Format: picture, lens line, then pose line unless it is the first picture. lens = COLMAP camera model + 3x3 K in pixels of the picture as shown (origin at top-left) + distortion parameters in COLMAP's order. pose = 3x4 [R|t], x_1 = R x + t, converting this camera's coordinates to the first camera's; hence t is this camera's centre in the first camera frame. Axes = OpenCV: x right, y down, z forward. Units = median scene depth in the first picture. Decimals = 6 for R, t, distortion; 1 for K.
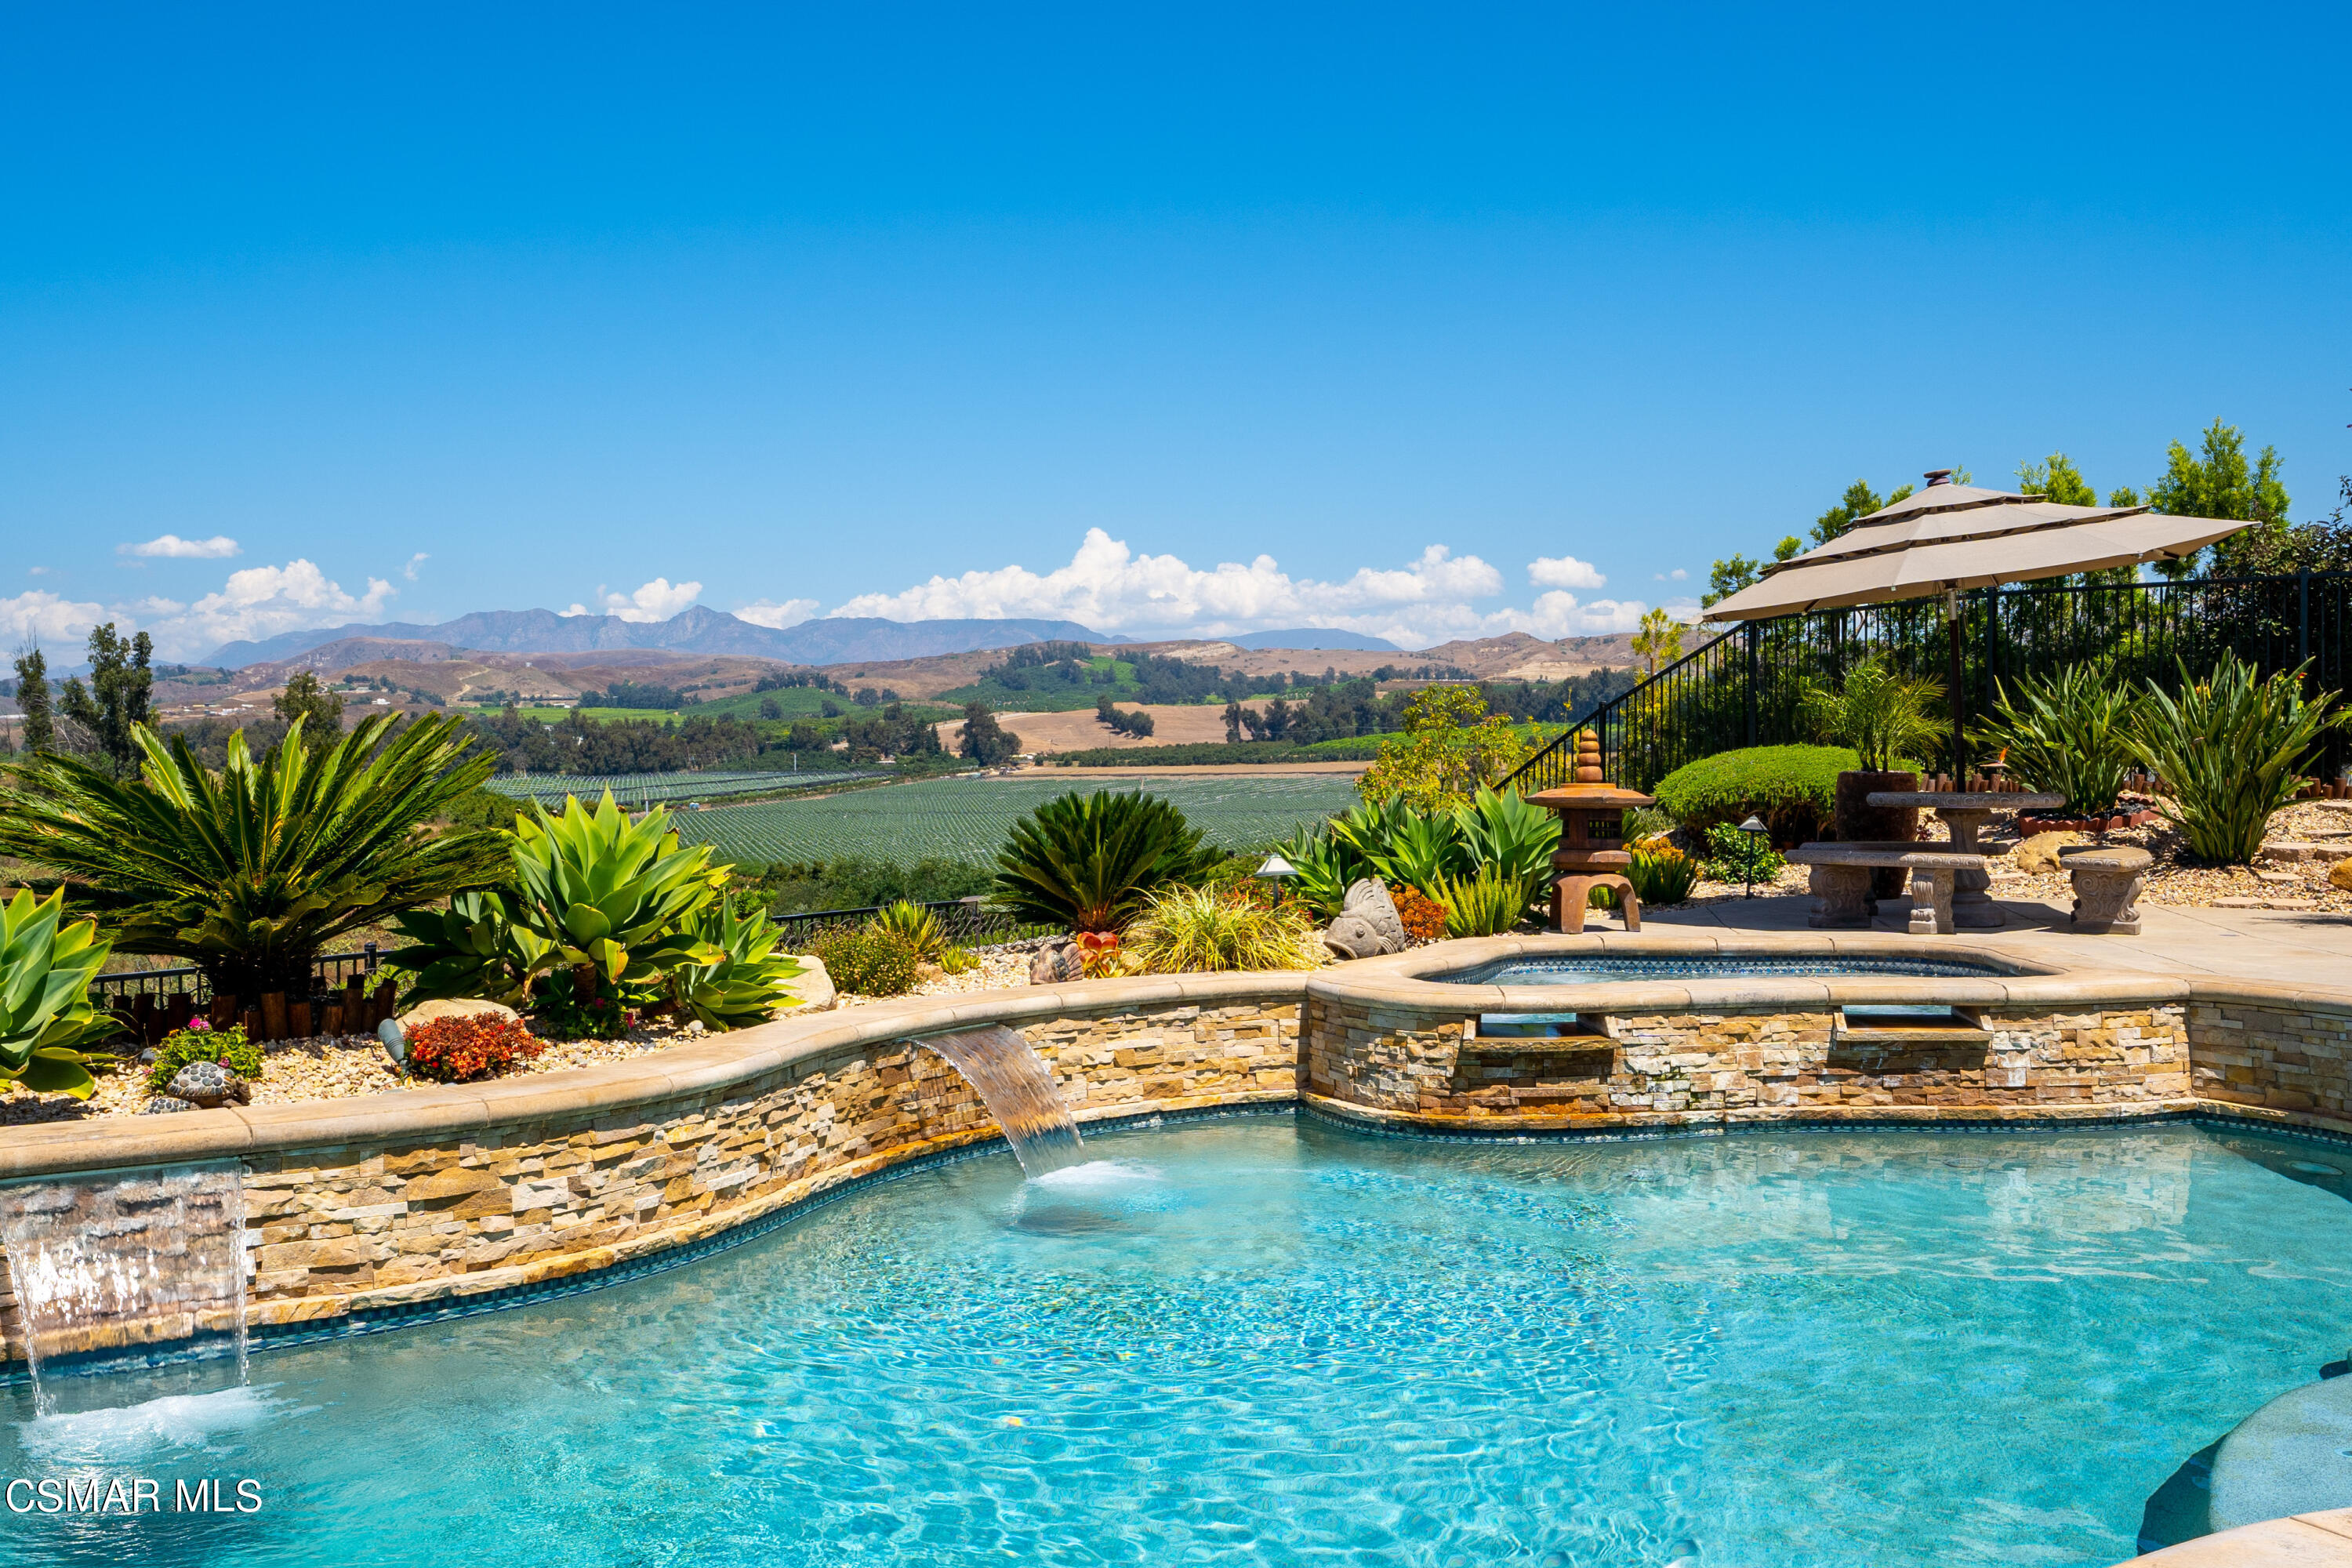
lens RADIAL K [[2218.4, 0, 1176.0], [0, 2218.4, 784.0], [0, 0, 1]] dist [0.017465, -0.006443]
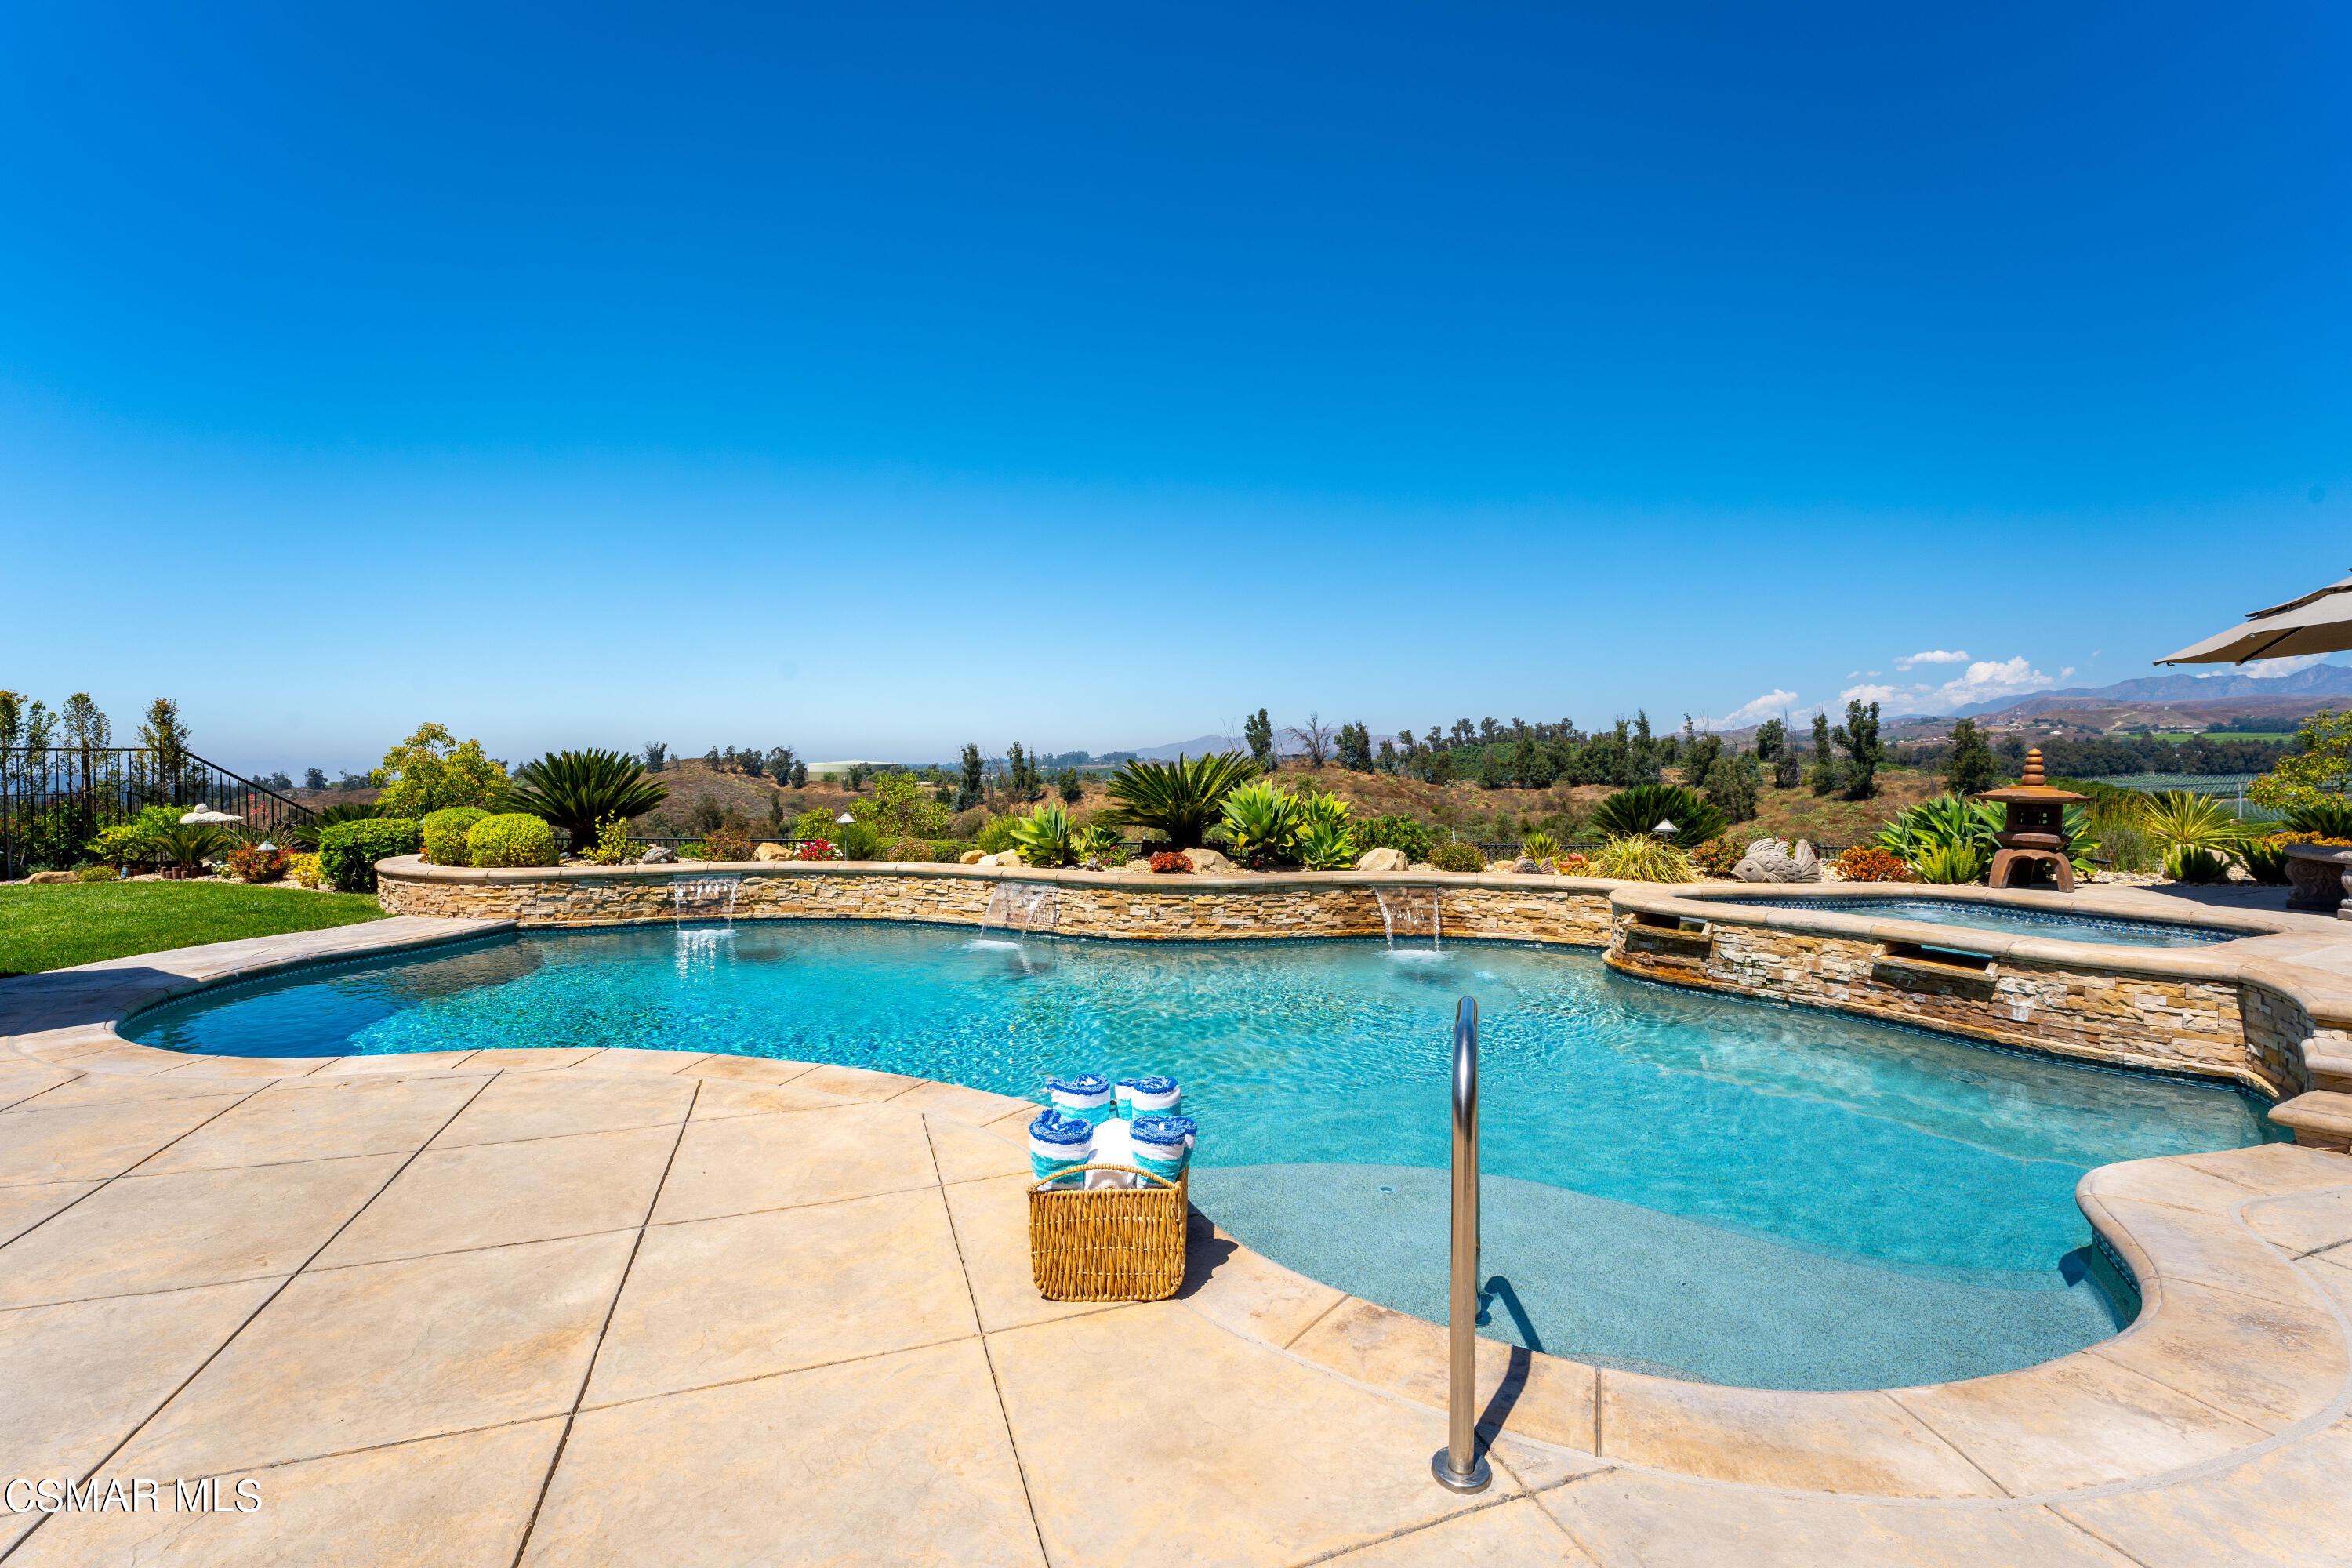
lens RADIAL K [[981.8, 0, 1176.0], [0, 981.8, 784.0], [0, 0, 1]] dist [-0.025561, 0.000151]
pose [[0.463309, 0.018675, -0.886000, 0.648101], [-0.010310, 0.999824, 0.015683, -0.007390], [0.886137, 0.001868, 0.463420, 0.296684]]
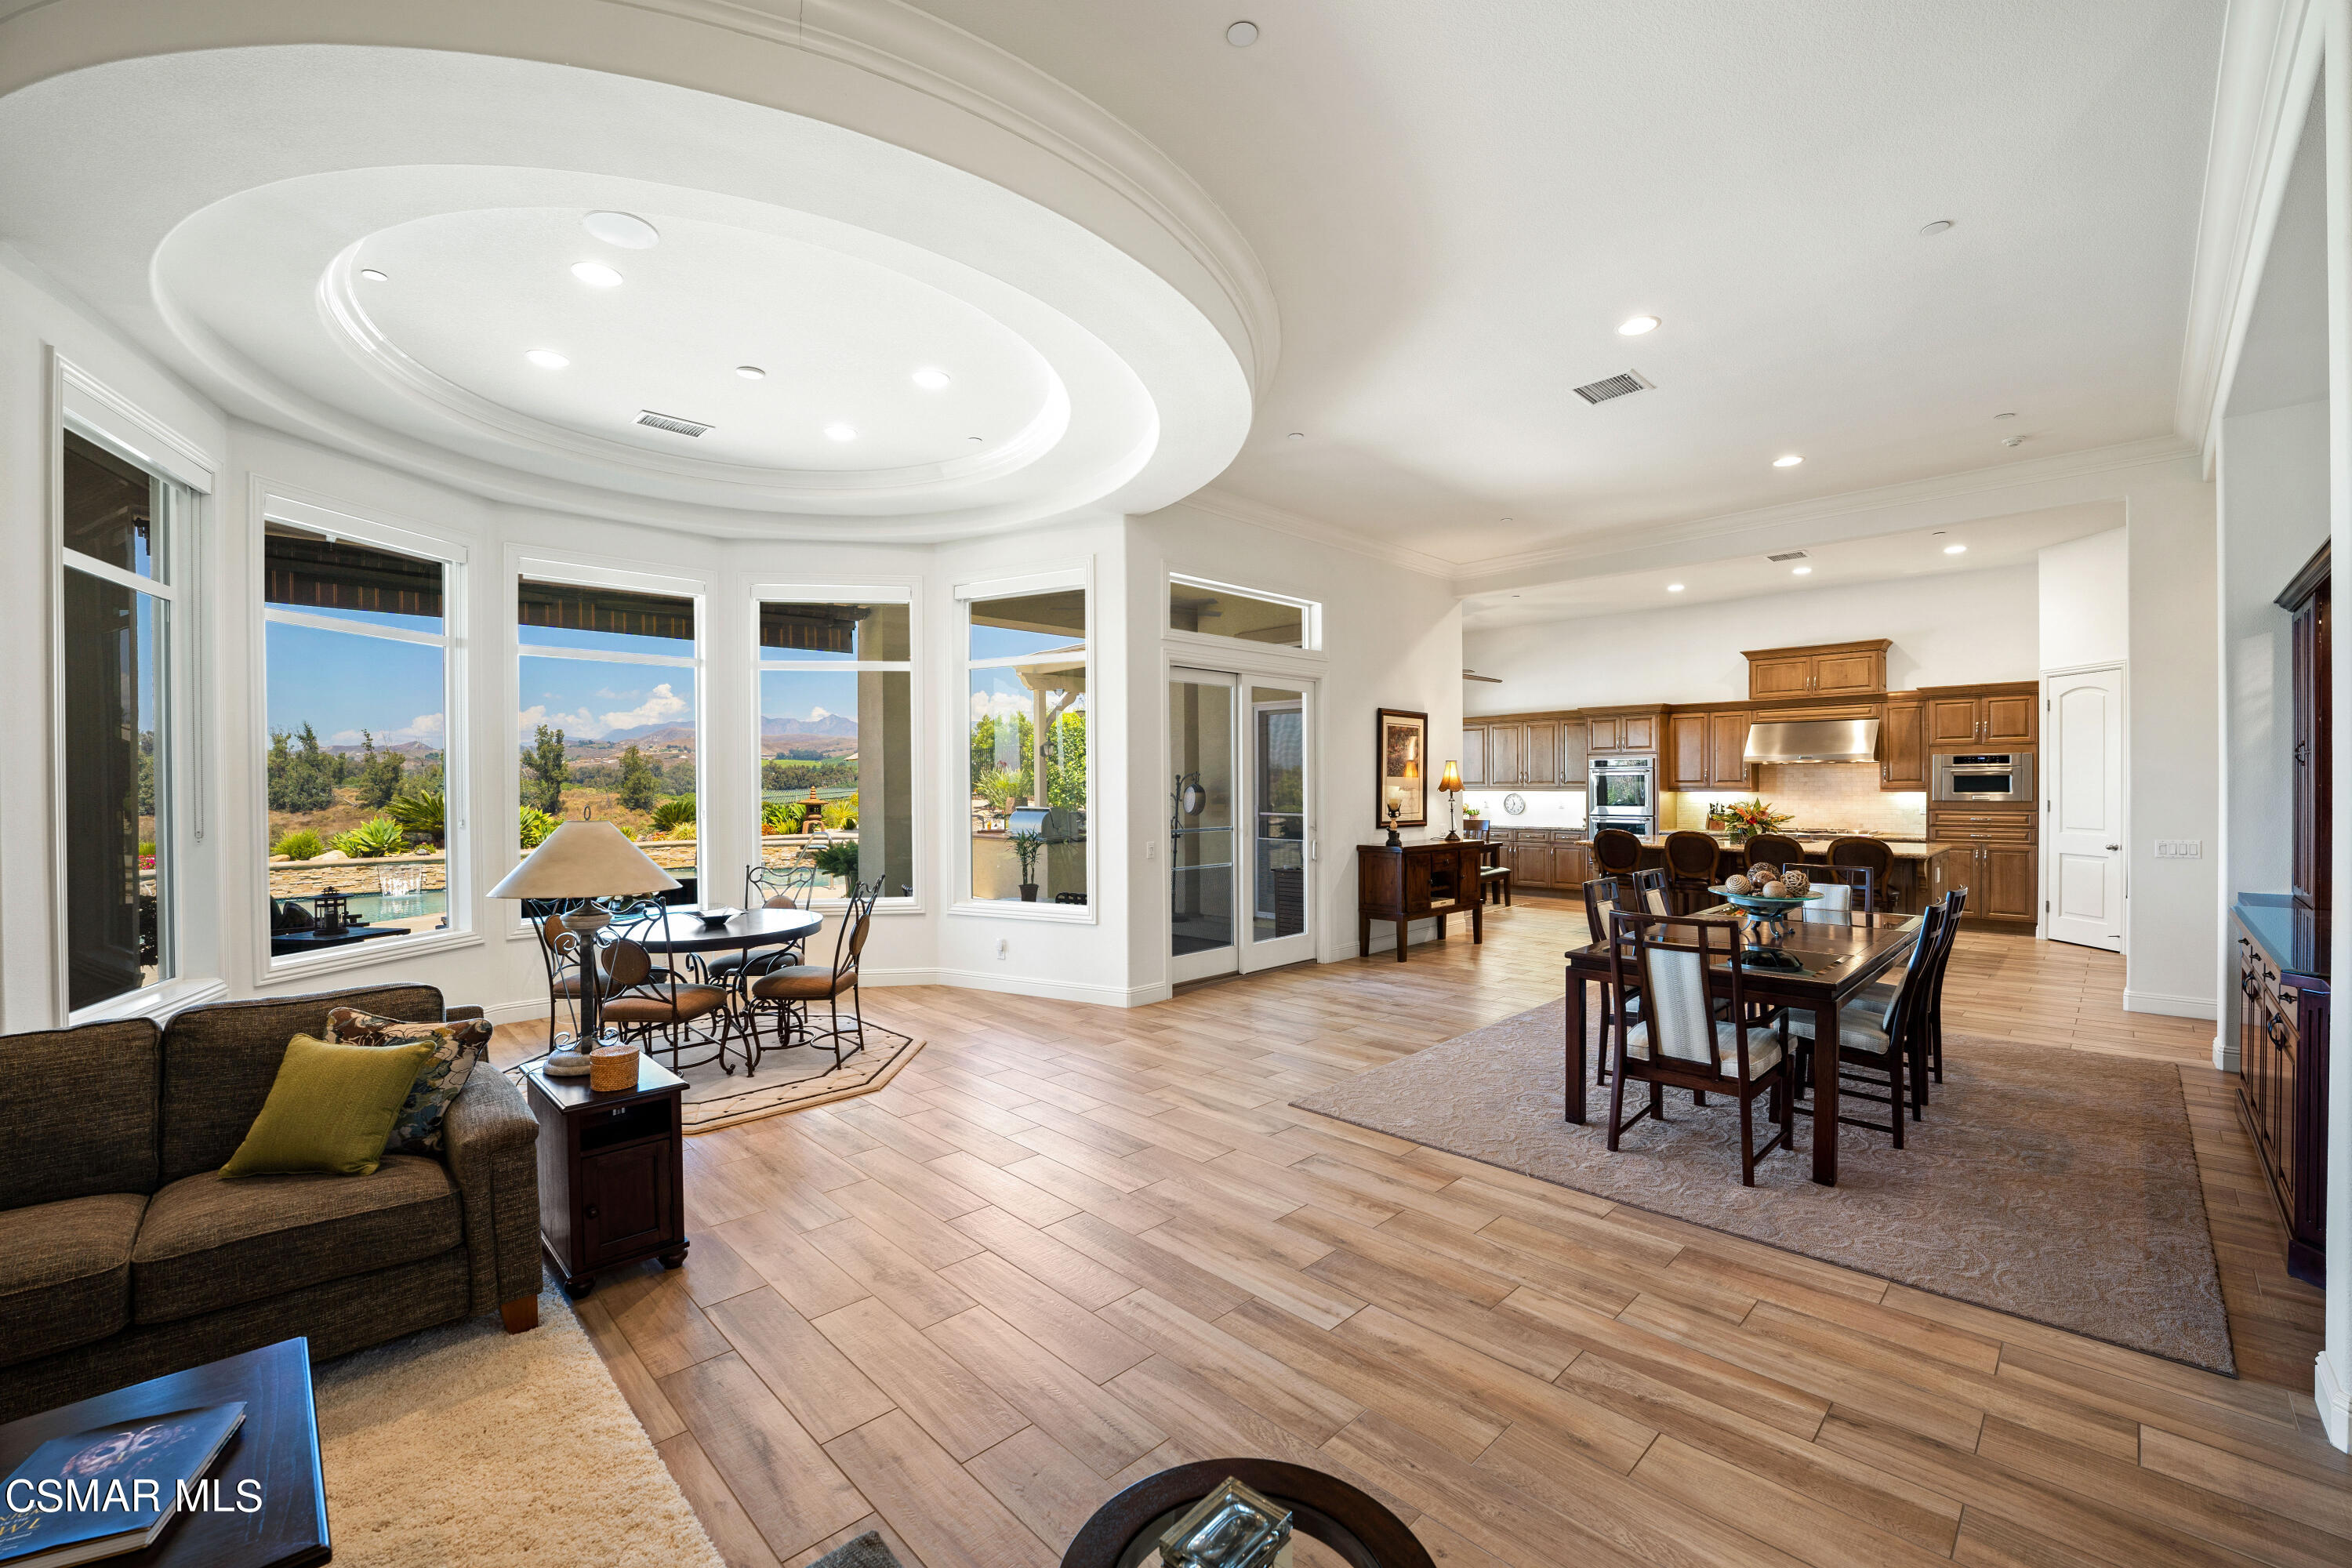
lens RADIAL K [[954.0, 0, 1164.4], [0, 954.0, 792.2], [0, 0, 1]] dist [-0.025380, 0.000308]
pose [[0.992267, -0.000547, 0.124118, 0.848368], [0.000699, 0.999999, -0.001175, -0.015053], [-0.124117, 0.001252, 0.992267, -1.207921]]
